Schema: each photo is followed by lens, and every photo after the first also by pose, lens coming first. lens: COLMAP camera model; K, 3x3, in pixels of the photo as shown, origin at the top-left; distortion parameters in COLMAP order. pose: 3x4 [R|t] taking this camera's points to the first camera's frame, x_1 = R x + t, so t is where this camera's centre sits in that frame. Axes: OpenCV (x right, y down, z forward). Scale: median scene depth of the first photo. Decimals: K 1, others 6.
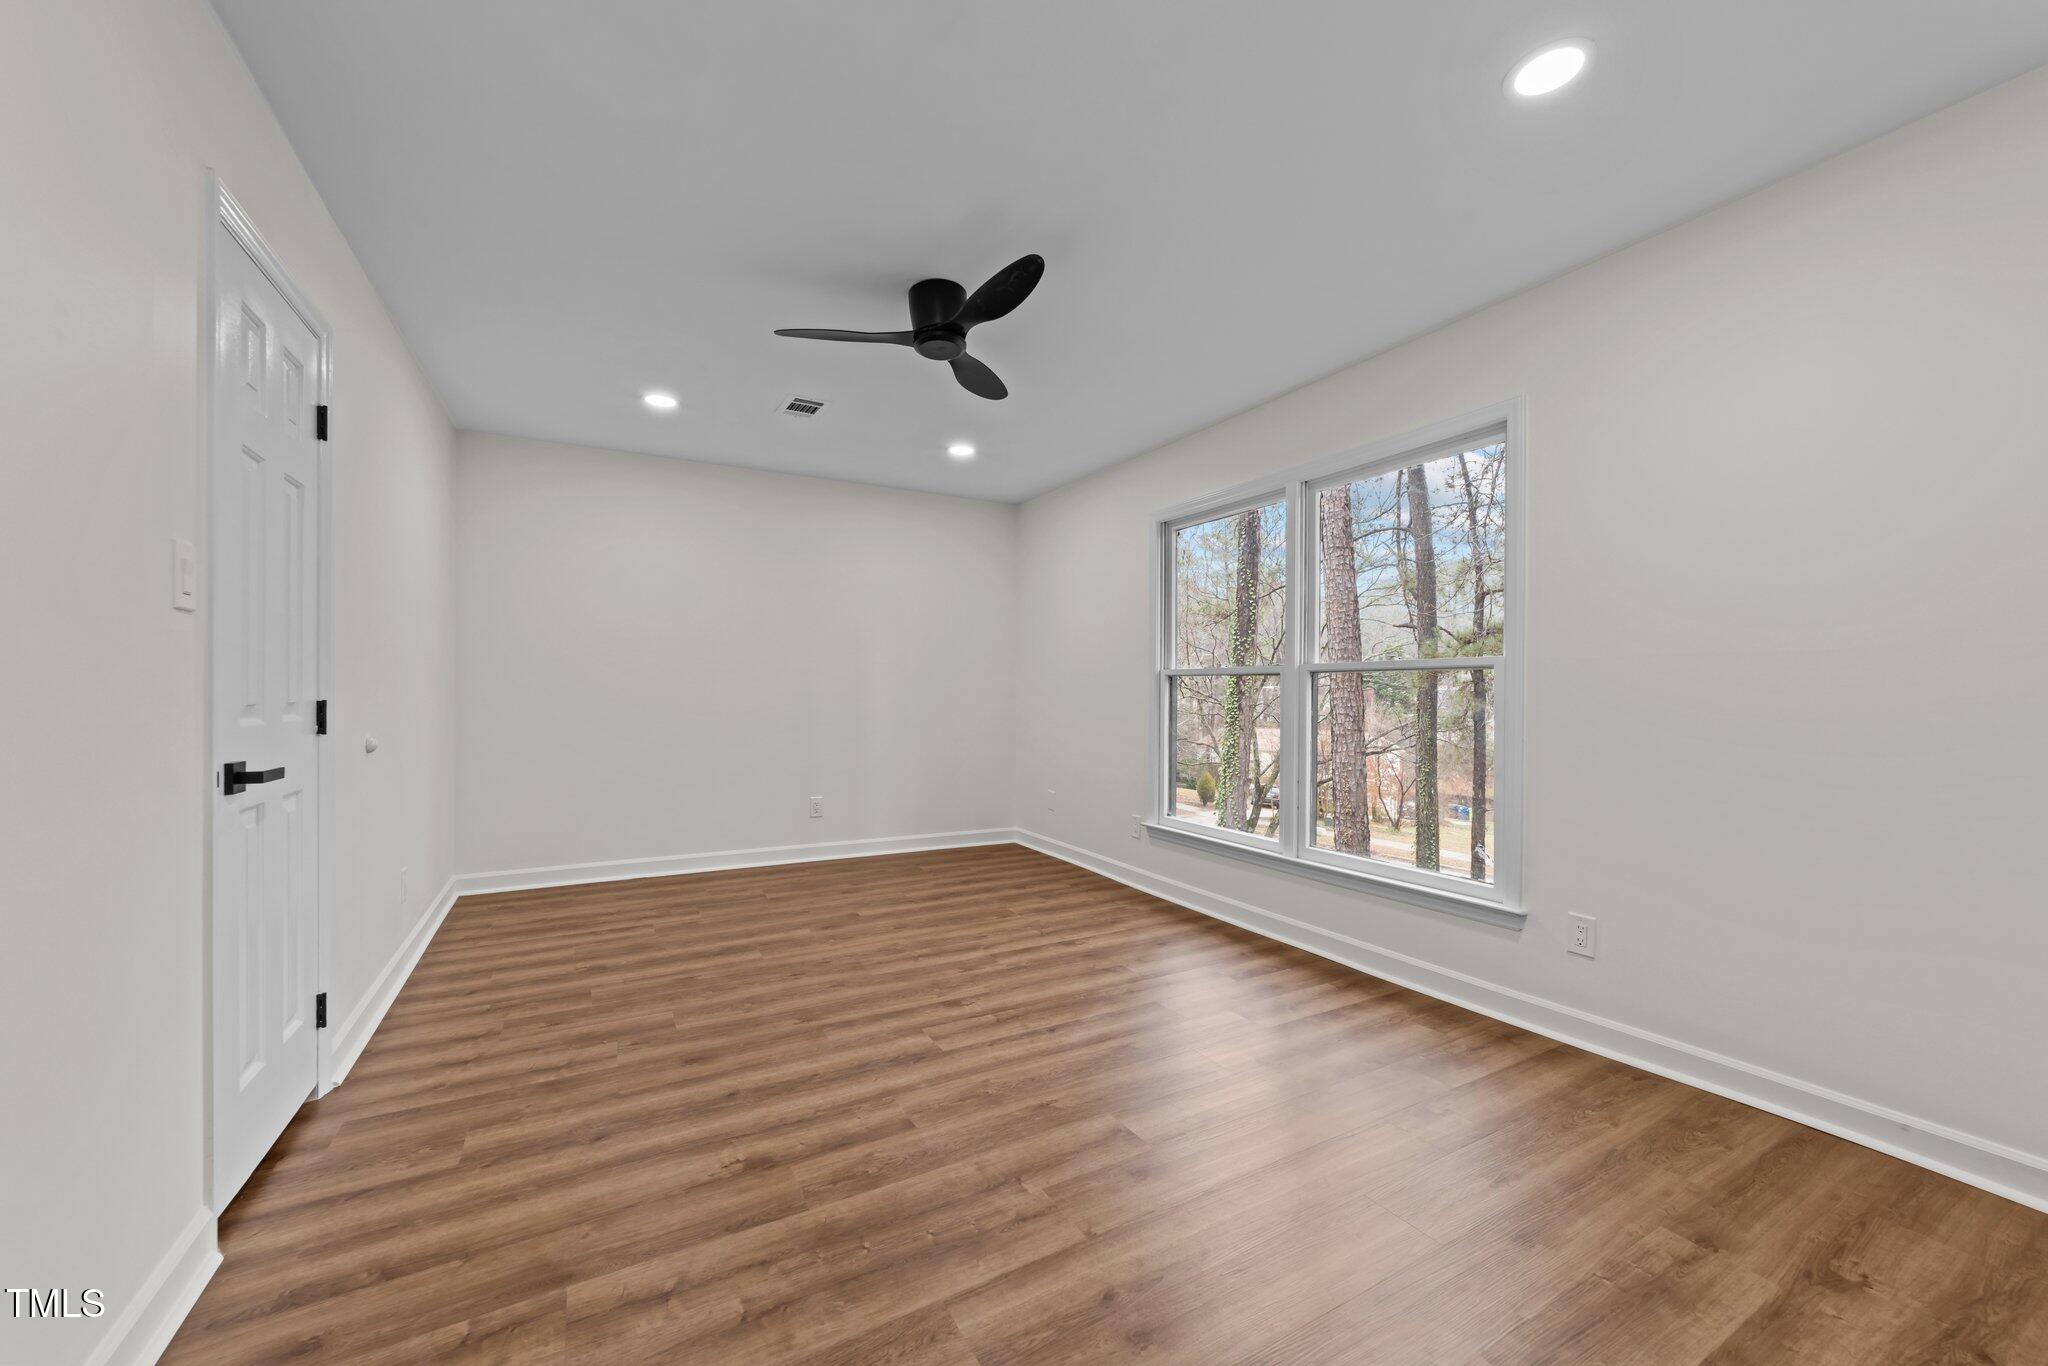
lens RADIAL K [[772.3, 0, 1016.6], [0, 772.3, 686.2], [0, 0, 1]] dist [0.000590, 0.000214]
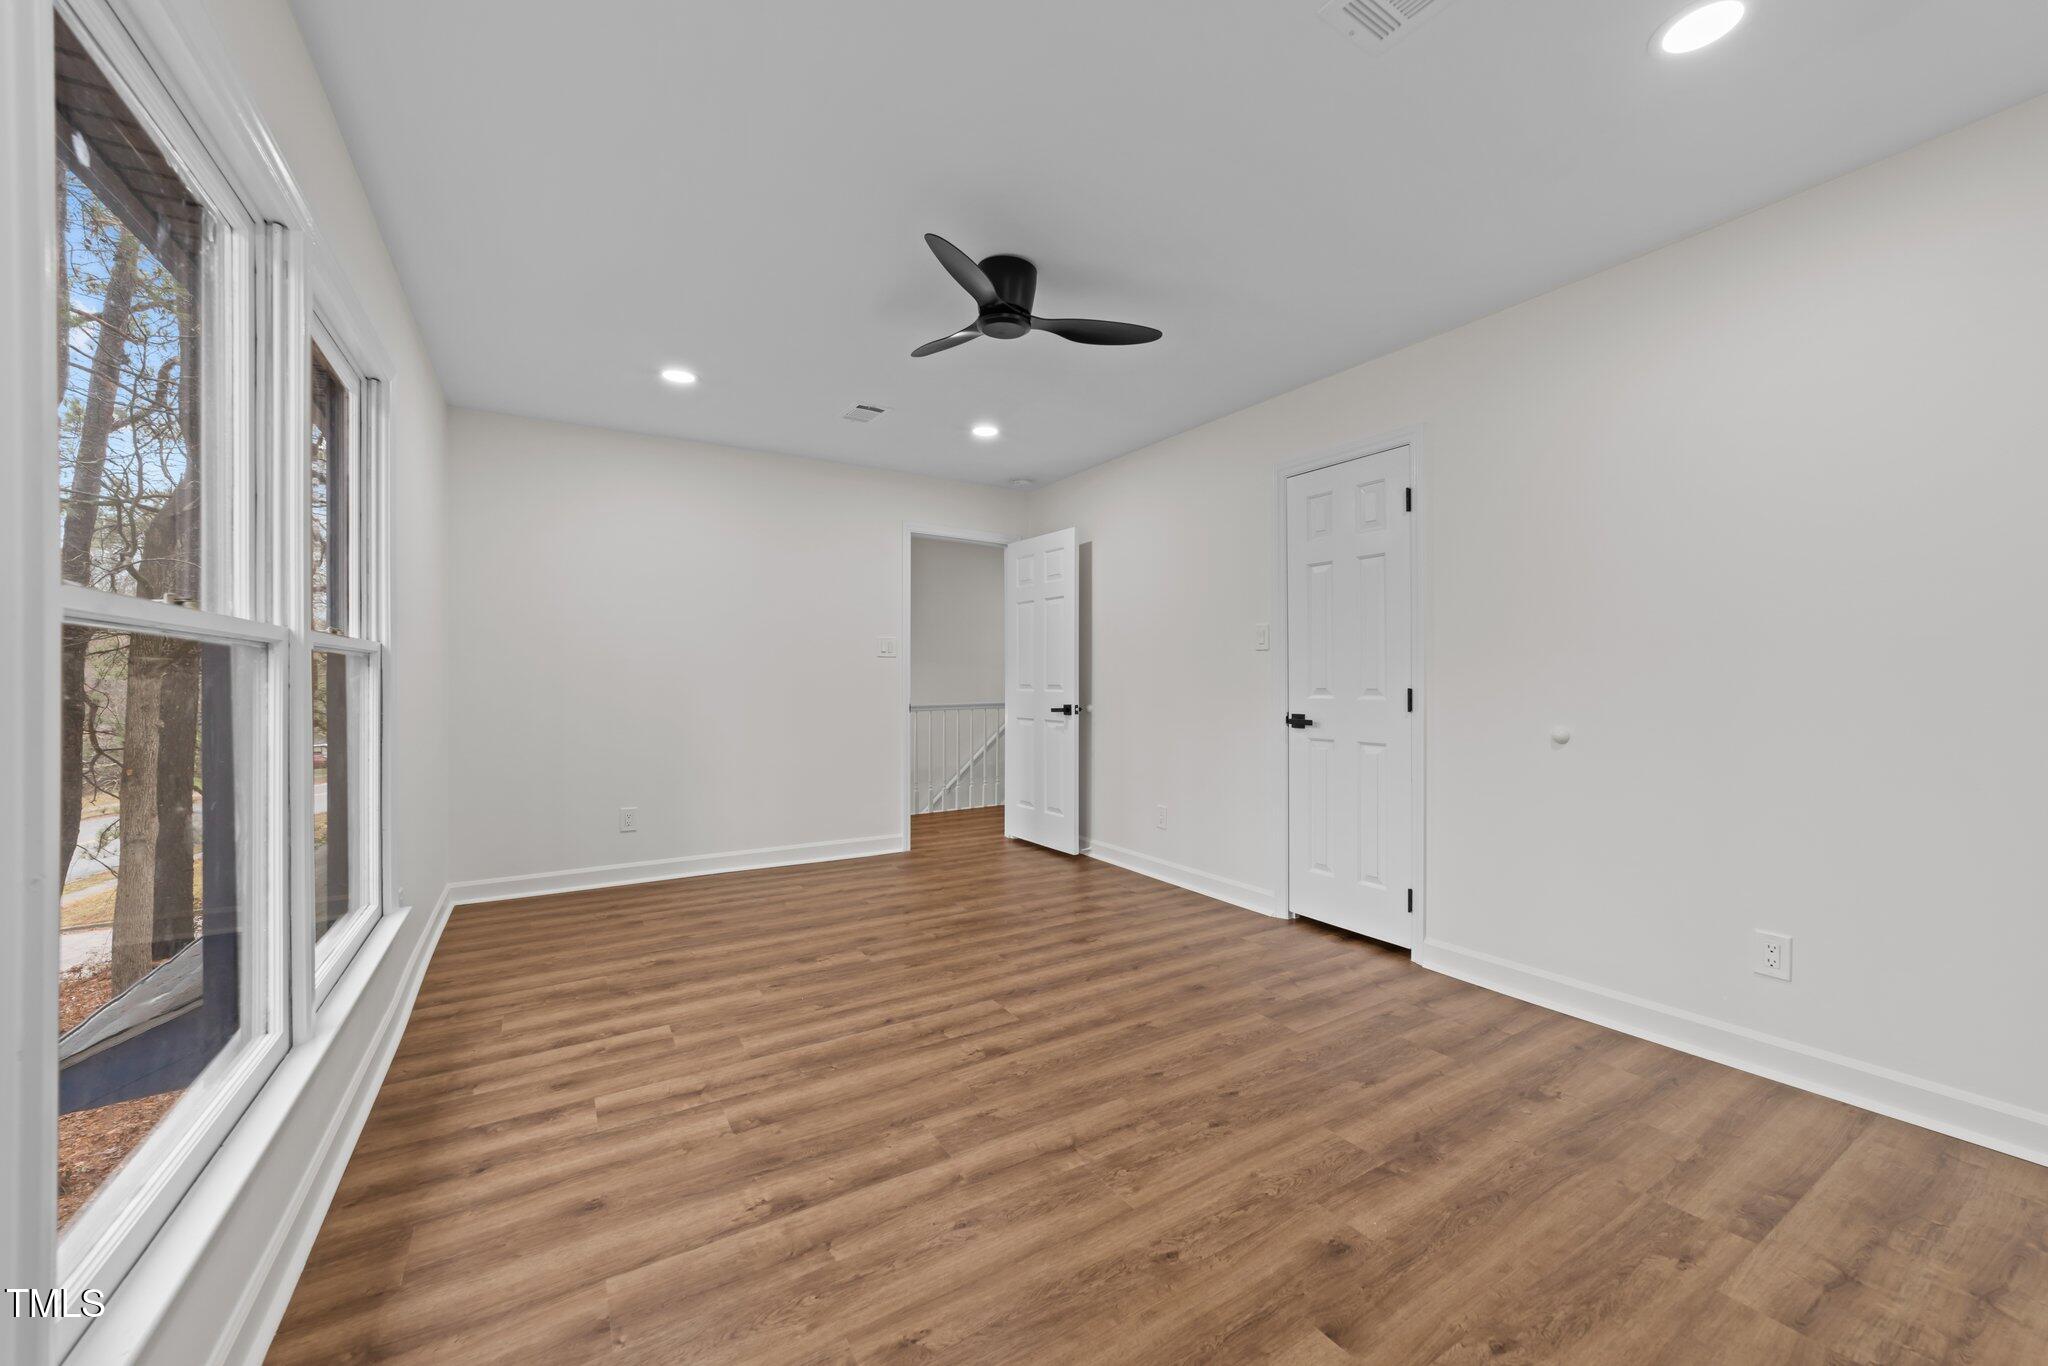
lens RADIAL K [[772.3, 0, 1016.6], [0, 772.3, 686.2], [0, 0, 1]] dist [0.000590, 0.000214]
pose [[-0.998970, -0.001800, -0.045339, -0.068848], [-0.001967, 0.999991, 0.003639, 0.006946], [0.045332, 0.003724, -0.998965, 1.881072]]
